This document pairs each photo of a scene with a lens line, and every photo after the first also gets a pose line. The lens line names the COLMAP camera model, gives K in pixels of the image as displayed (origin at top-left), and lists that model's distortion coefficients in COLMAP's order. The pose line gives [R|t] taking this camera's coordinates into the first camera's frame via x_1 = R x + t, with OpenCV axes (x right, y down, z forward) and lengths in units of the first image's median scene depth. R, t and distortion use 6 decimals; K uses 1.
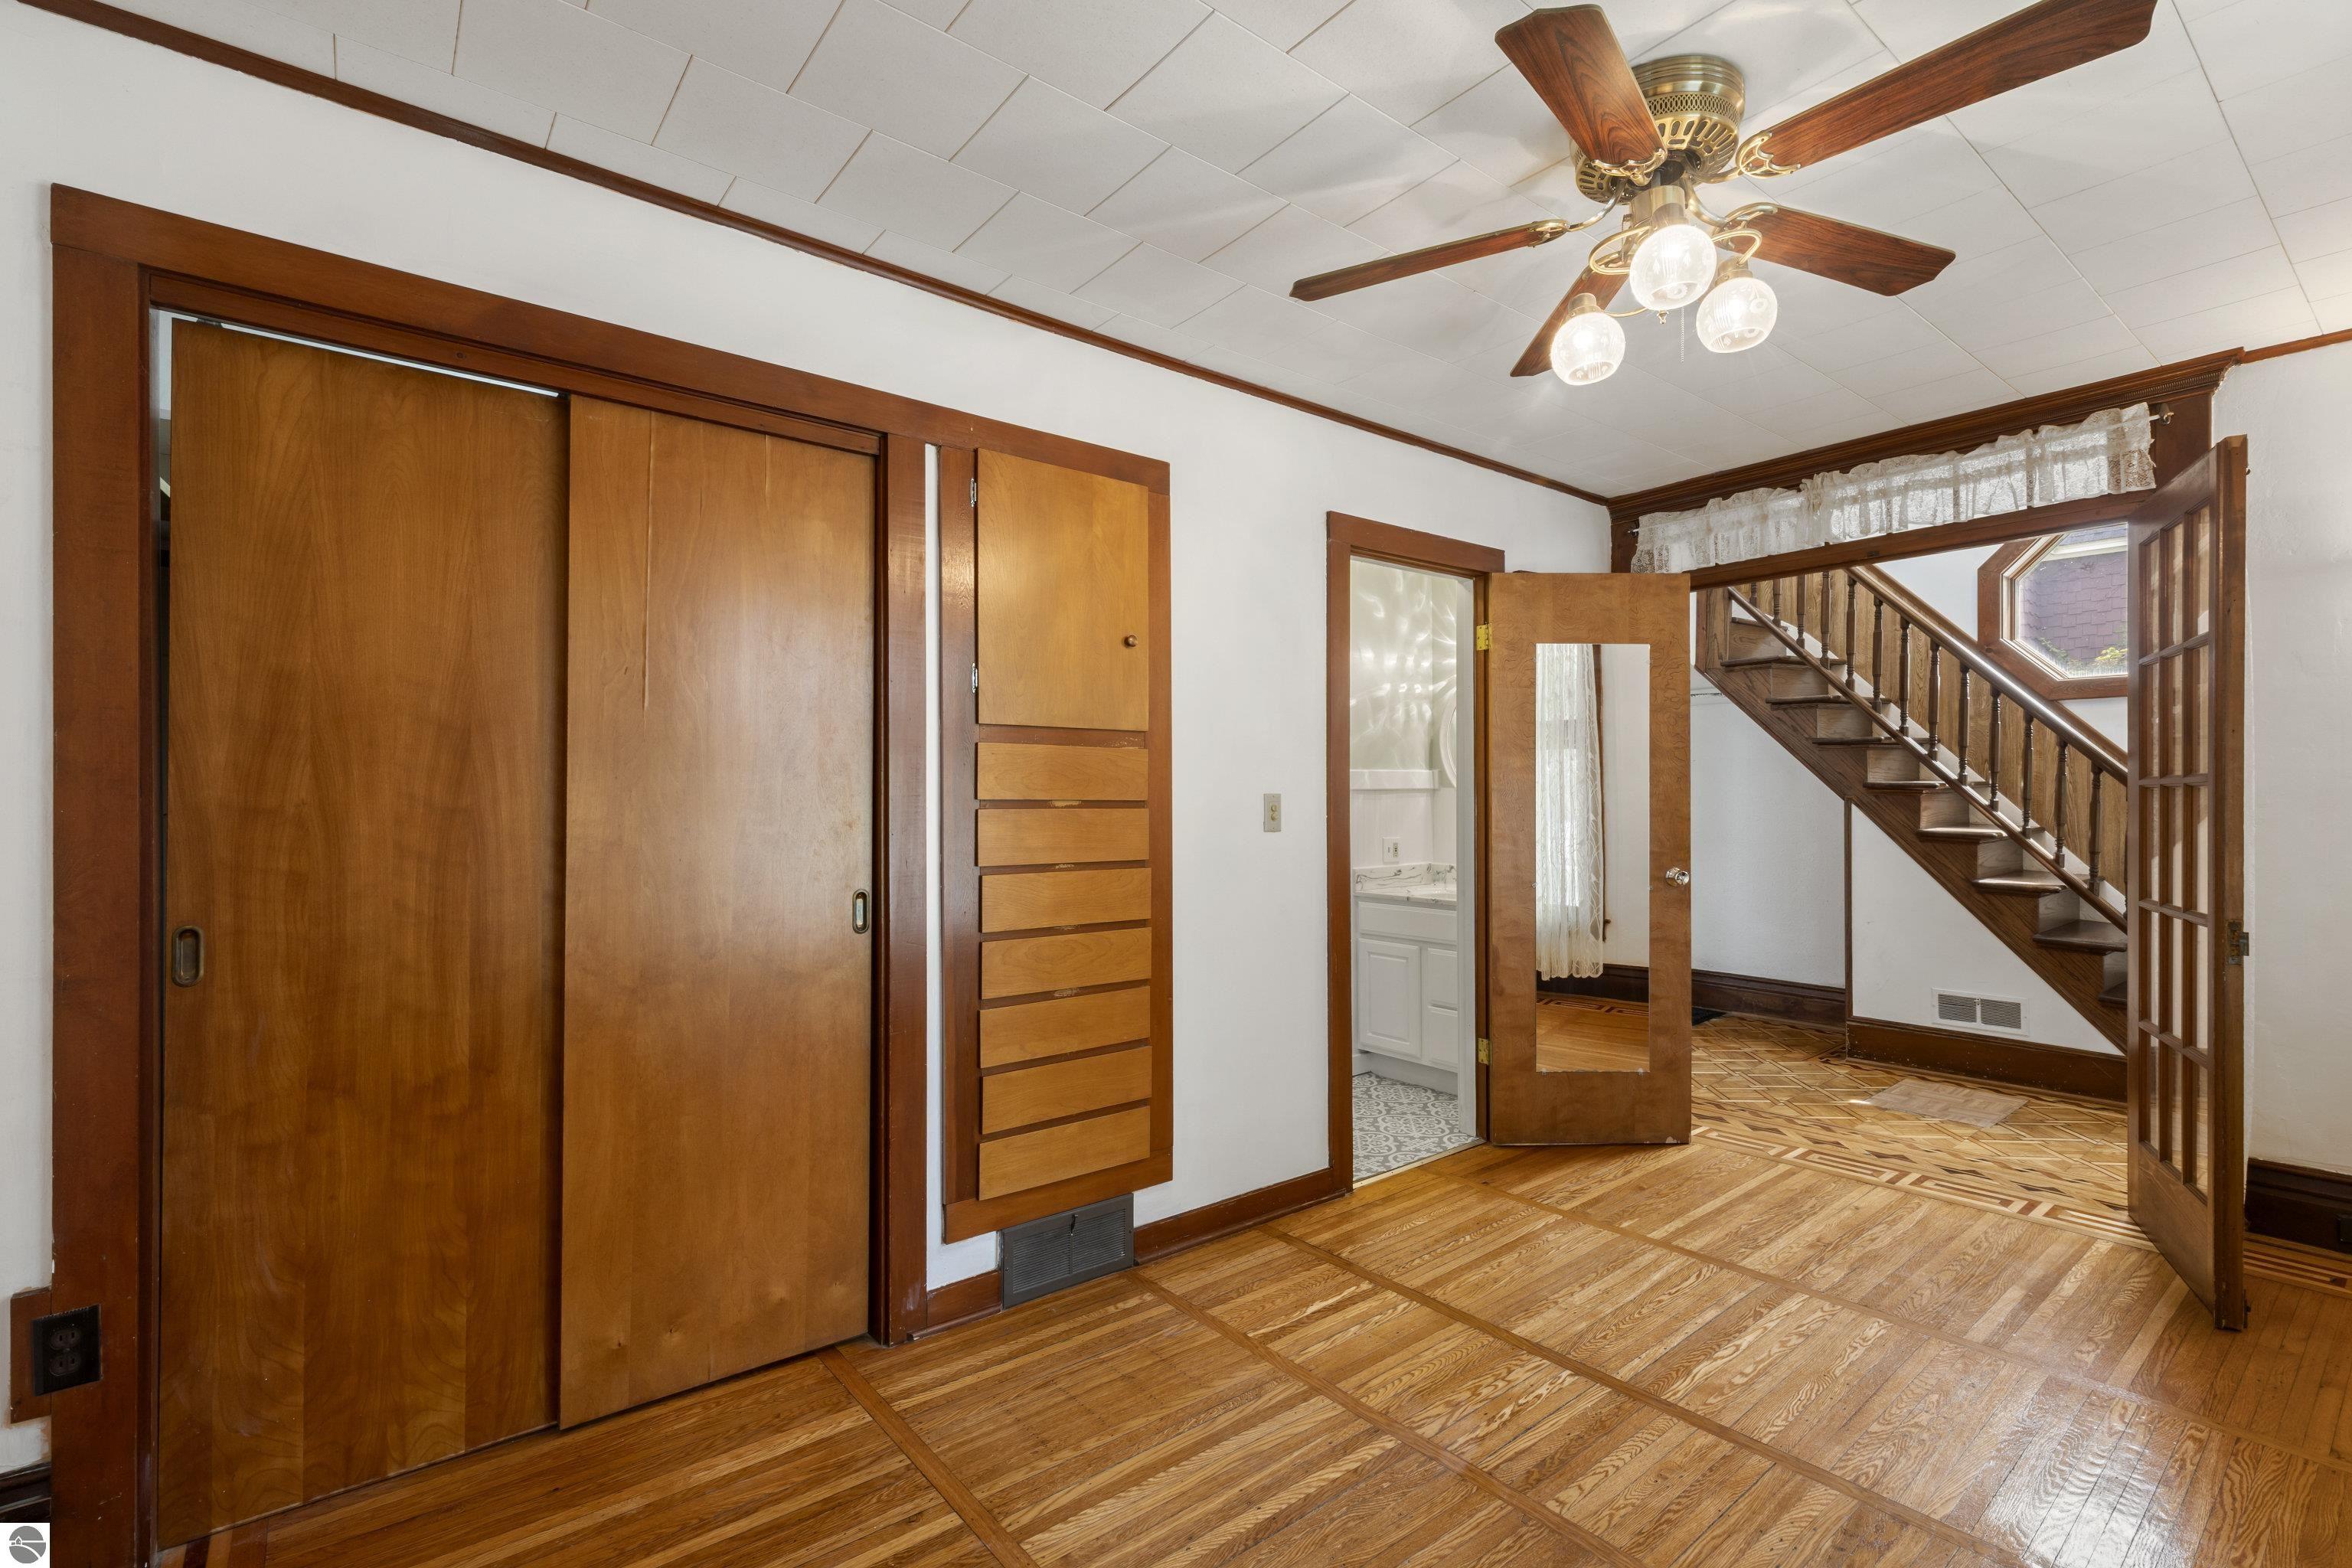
lens RADIAL K [[1058.8, 0, 1183.5], [0, 1058.8, 784.5], [0, 0, 1]] dist [0.009091, -0.000951]
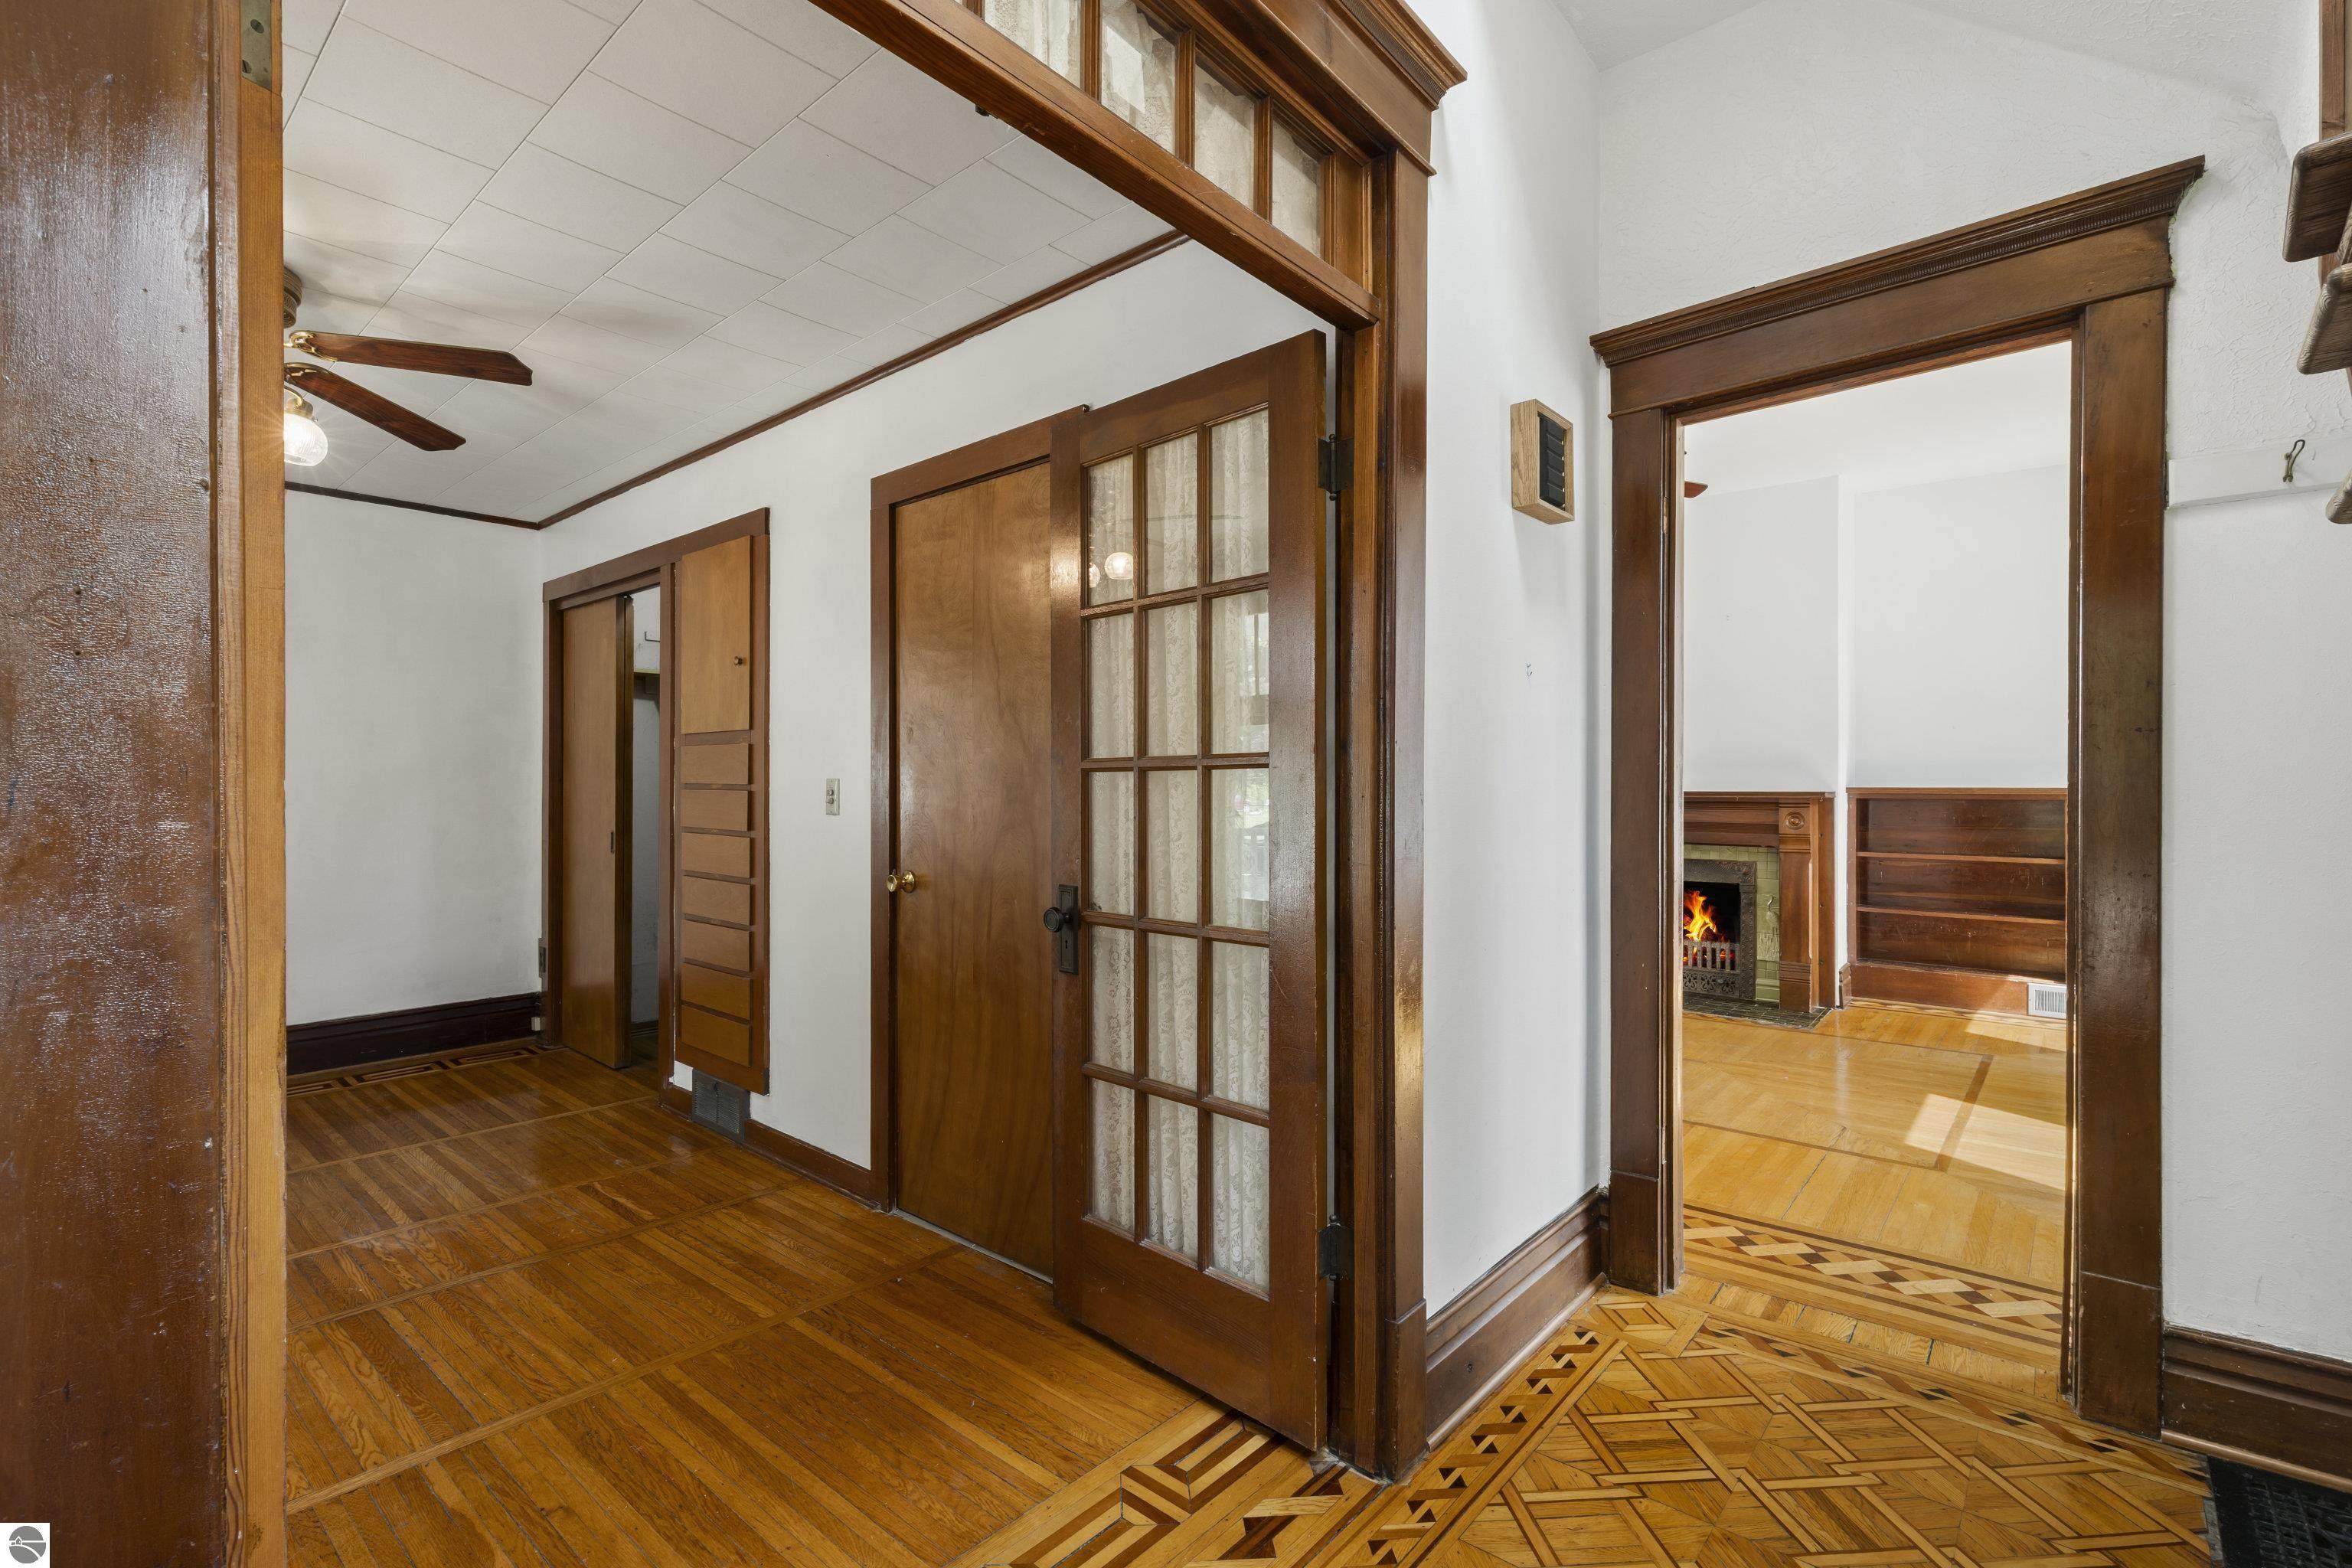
lens RADIAL K [[1058.8, 0, 1188.0], [0, 1058.8, 786.4], [0, 0, 1]] dist [0.009091, -0.000951]
pose [[0.178737, 0.002969, -0.983892, 1.685492], [0.006833, 0.999968, 0.004259, 0.020118], [0.983873, -0.007484, 0.178710, 1.668599]]
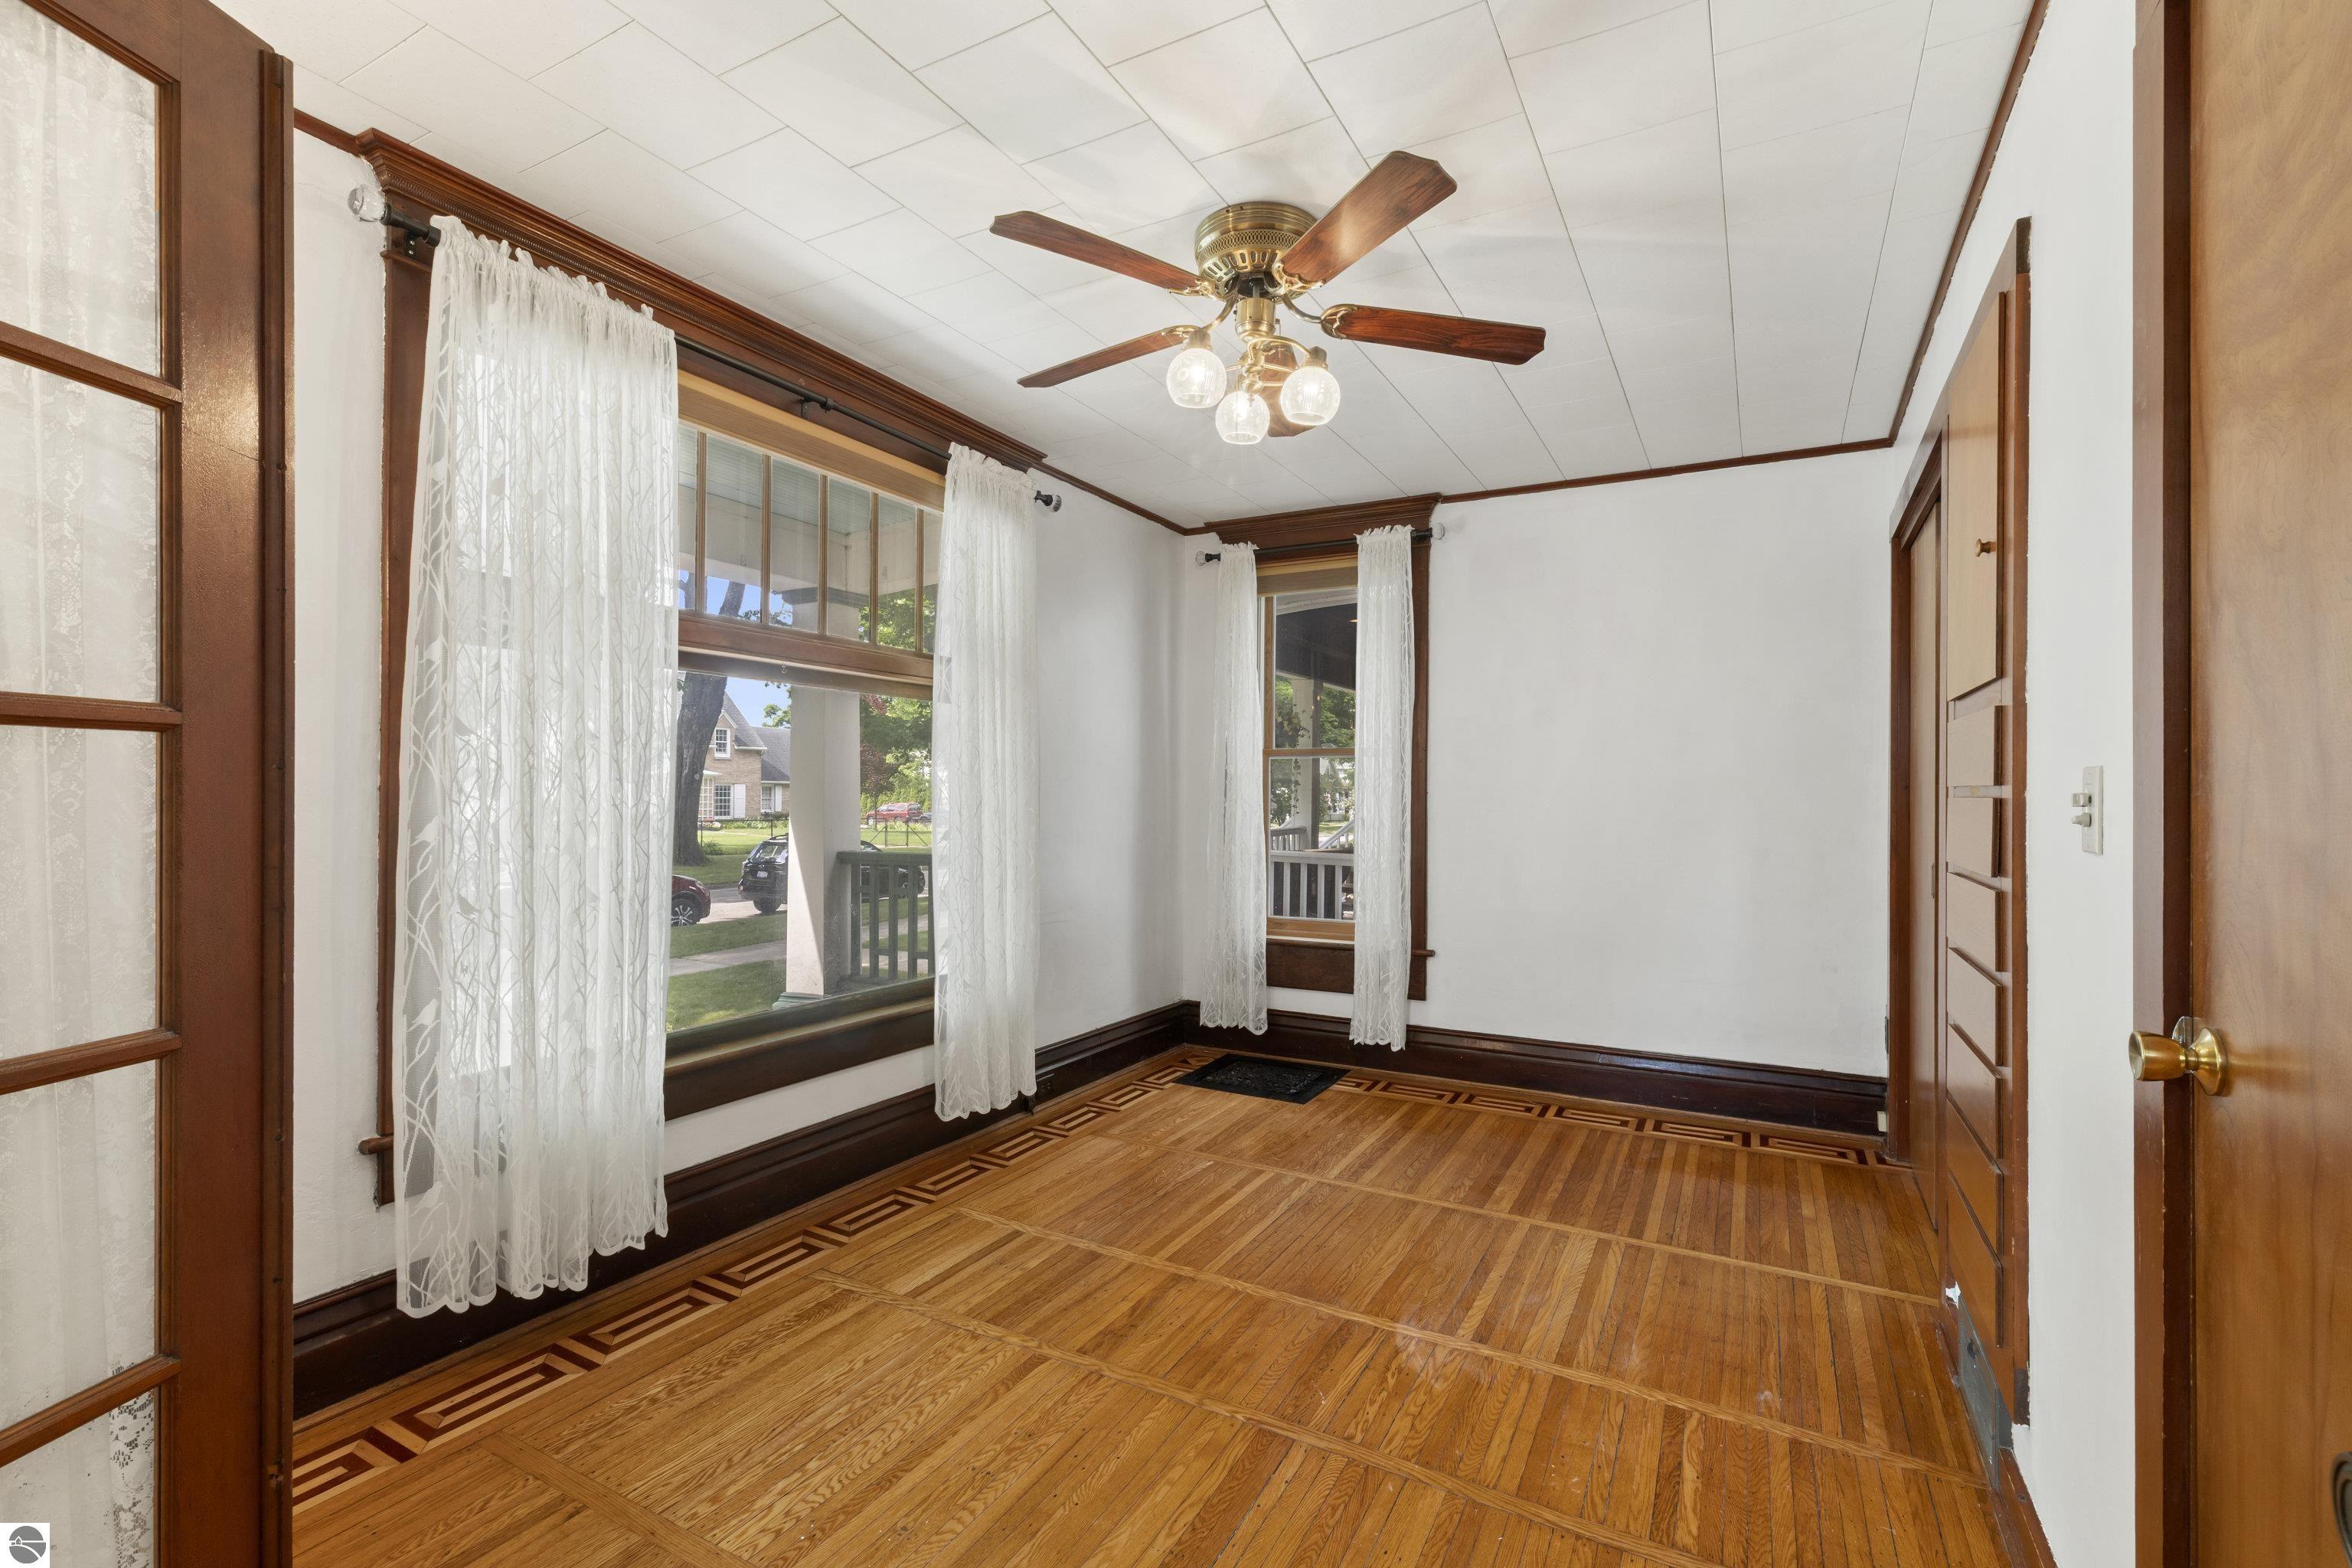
lens RADIAL K [[1058.8, 0, 1176.5], [0, 1058.8, 789.0], [0, 0, 1]] dist [0.009091, -0.000951]
pose [[-0.923825, -0.007867, -0.382735, 0.865161], [-0.003056, 0.999909, -0.013177, 0.034365], [0.382803, -0.011003, -0.923764, 1.816720]]
